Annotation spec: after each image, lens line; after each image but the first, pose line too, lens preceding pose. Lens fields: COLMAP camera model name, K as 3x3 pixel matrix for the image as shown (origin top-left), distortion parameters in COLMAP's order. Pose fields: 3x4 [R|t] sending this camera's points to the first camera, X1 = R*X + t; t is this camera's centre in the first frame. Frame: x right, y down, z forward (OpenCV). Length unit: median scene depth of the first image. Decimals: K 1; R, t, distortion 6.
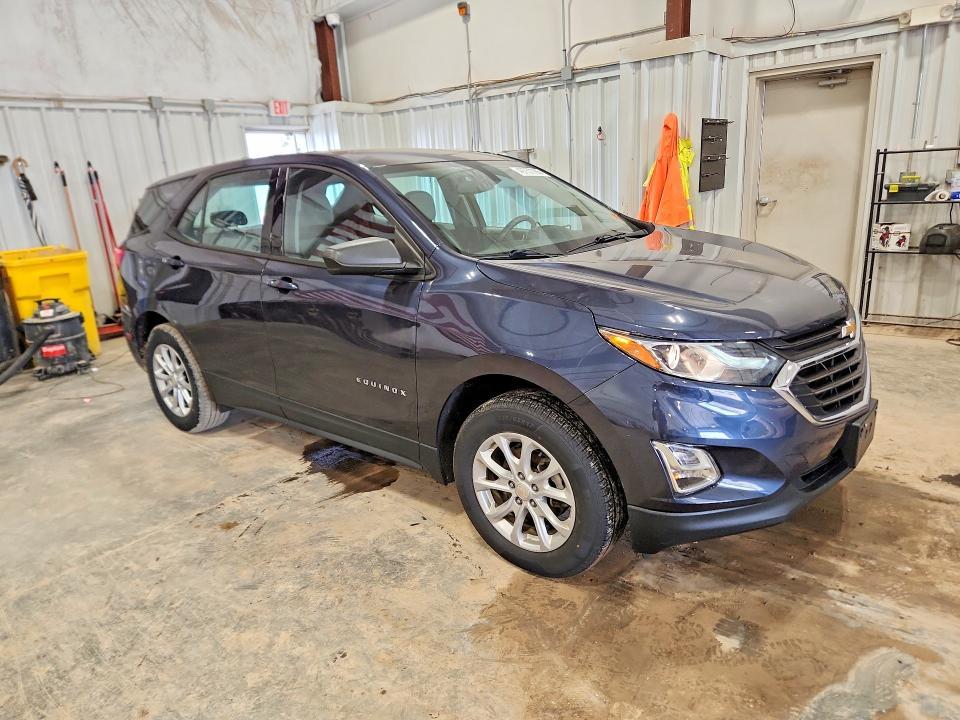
lens RADIAL K [[631.4, 0, 480.3], [0, 631.4, 362.4], [0, 0, 1]] dist [0.042675, -0.035706]
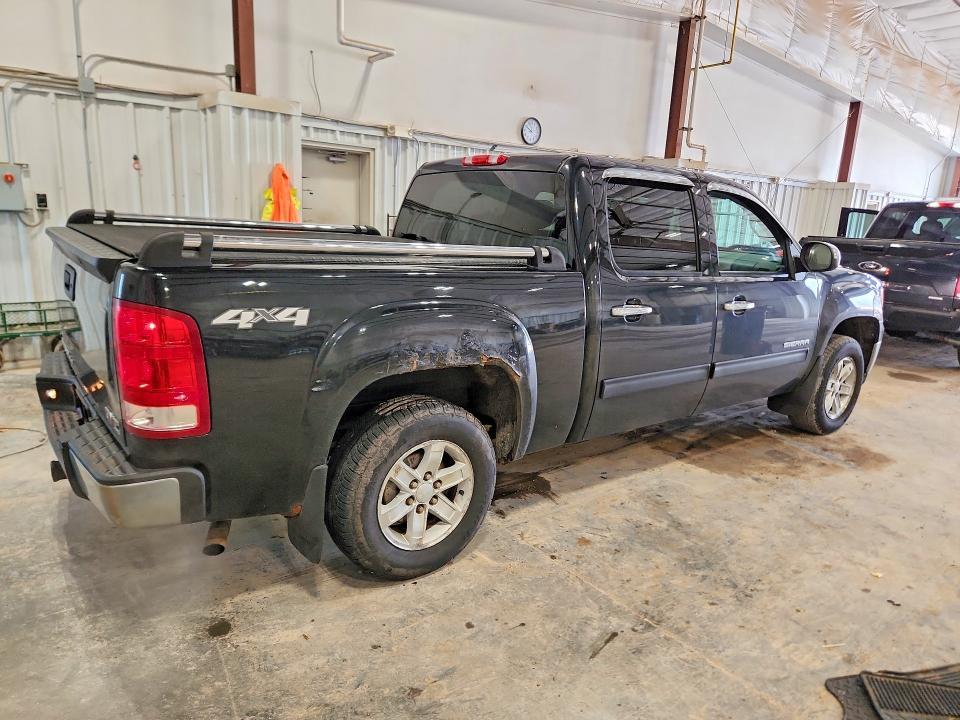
lens RADIAL K [[631.4, 0, 481.1], [0, 631.4, 363.9], [0, 0, 1]] dist [0.042675, -0.035706]
pose [[0.260898, -0.146405, 0.954200, -0.633757], [0.213377, 0.972731, 0.090907, -0.069076], [-0.941490, 0.179887, 0.285023, 0.368155]]
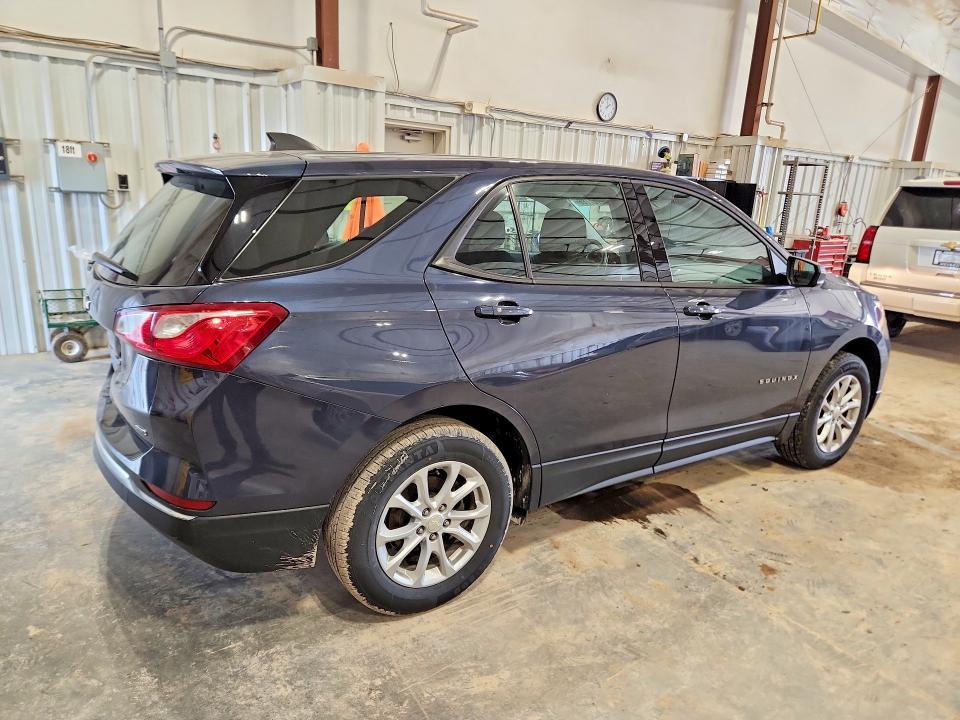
lens RADIAL K [[631.4, 0, 478.7], [0, 631.4, 360.5], [0, 0, 1]] dist [0.042675, -0.035706]
pose [[0.294397, -0.168808, 0.940656, -0.613726], [0.205848, 0.972373, 0.110075, -0.104194], [-0.933251, 0.161227, 0.321013, 0.480283]]
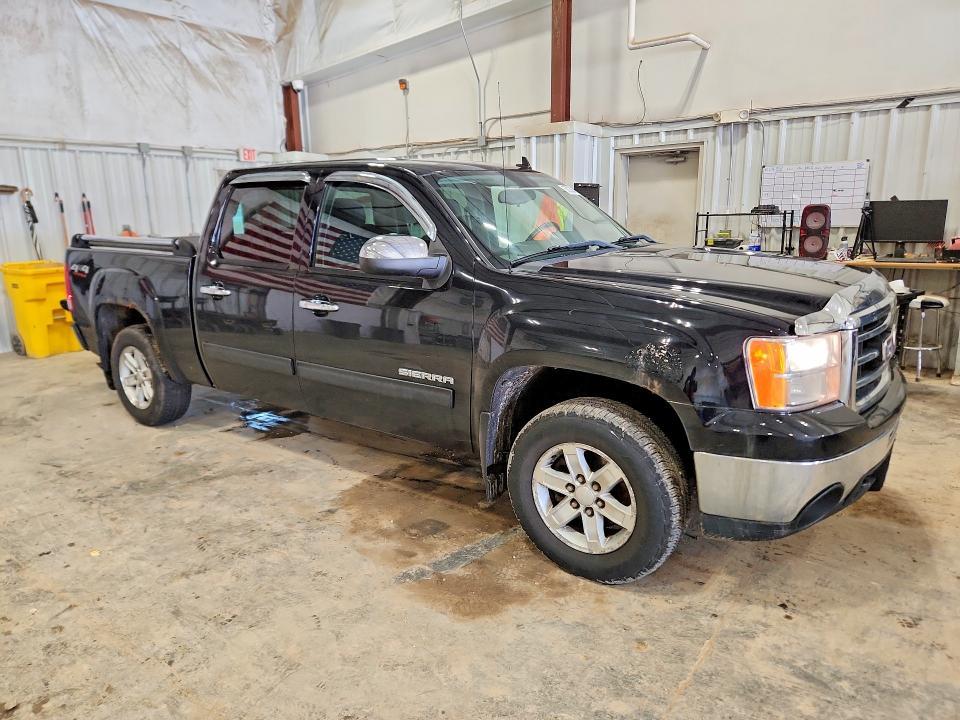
lens RADIAL K [[631.4, 0, 472.9], [0, 631.4, 354.6], [0, 0, 1]] dist [0.042675, -0.035706]
pose [[0.998826, 0.034586, 0.033905, 0.097726], [-0.032087, 0.996911, -0.071686, 0.055916], [-0.036280, 0.070514, 0.996851, -0.220926]]
